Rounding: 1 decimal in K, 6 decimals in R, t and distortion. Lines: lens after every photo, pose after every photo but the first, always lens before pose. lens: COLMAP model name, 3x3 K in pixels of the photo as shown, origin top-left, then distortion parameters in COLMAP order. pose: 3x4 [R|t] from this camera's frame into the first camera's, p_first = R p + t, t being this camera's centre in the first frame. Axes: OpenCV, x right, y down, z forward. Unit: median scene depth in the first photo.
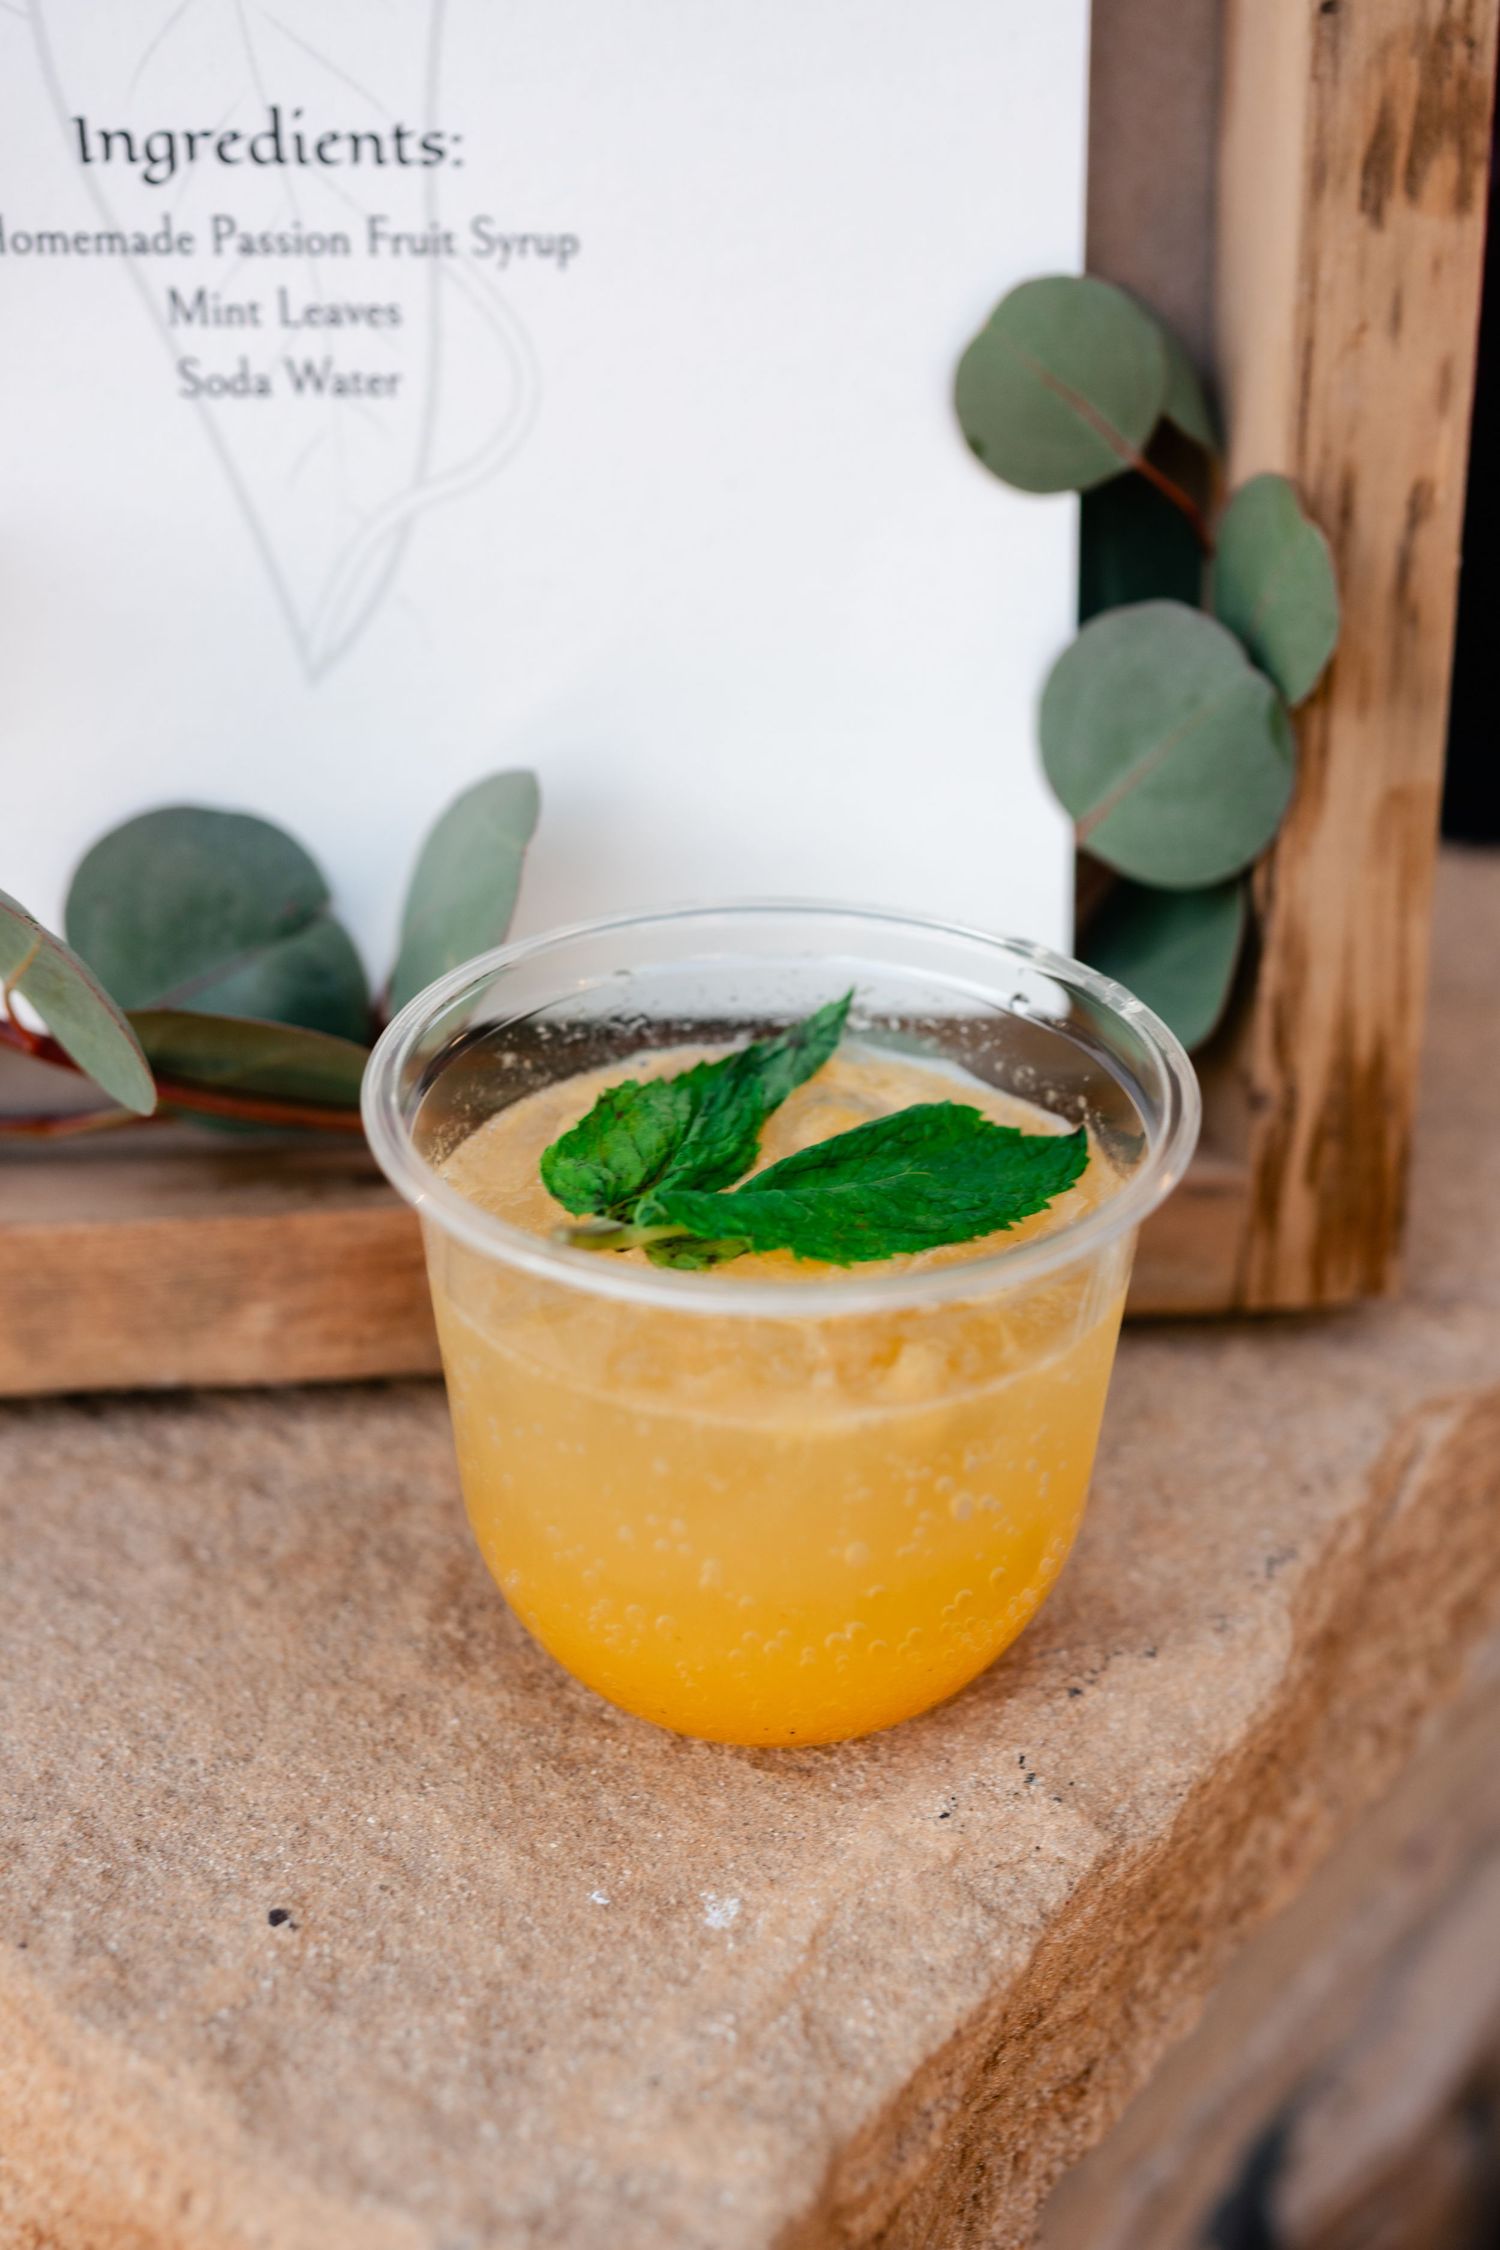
lens RADIAL K [[2206.7, 0, 847.8], [0, 2206.7, 1193.5], [0, 0, 1]] dist [-0.008405, 0.000000]
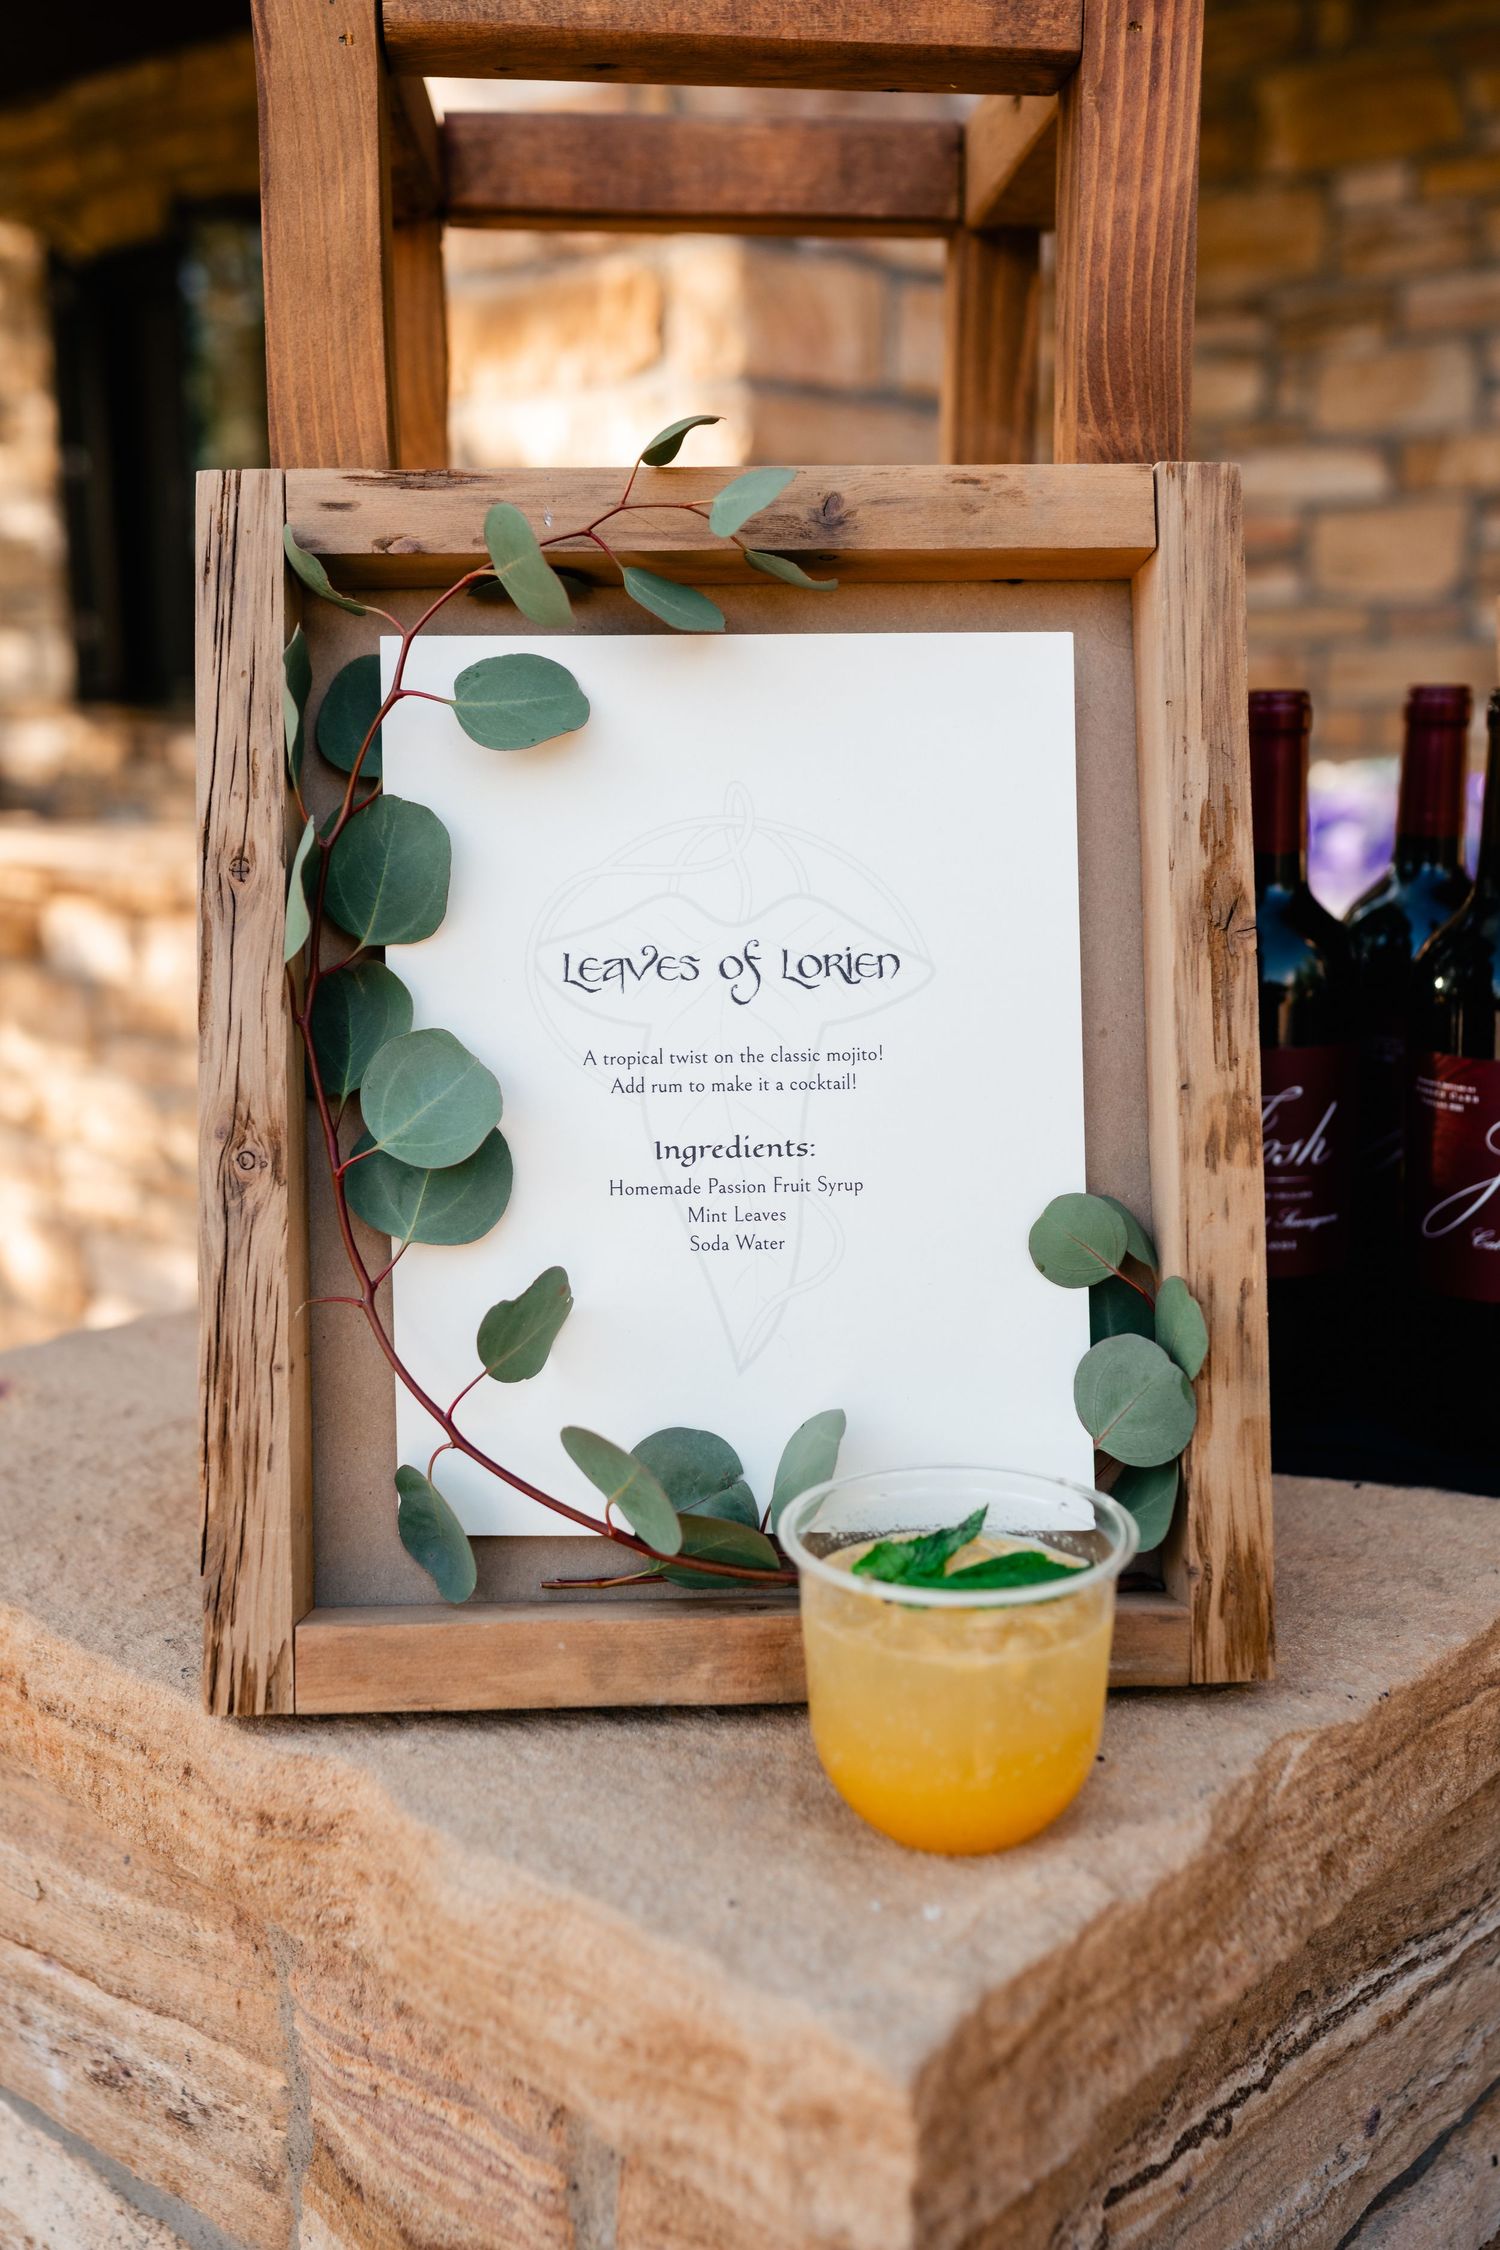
lens RADIAL K [[2206.7, 0, 748.5], [0, 2206.7, 1130.6], [0, 0, 1]] dist [-0.008405, 0.000000]
pose [[0.993154, -0.020346, -0.115029, 0.025033], [-0.023517, 0.929728, -0.367495, 0.365423], [0.114423, 0.367684, 0.922884, -1.162243]]
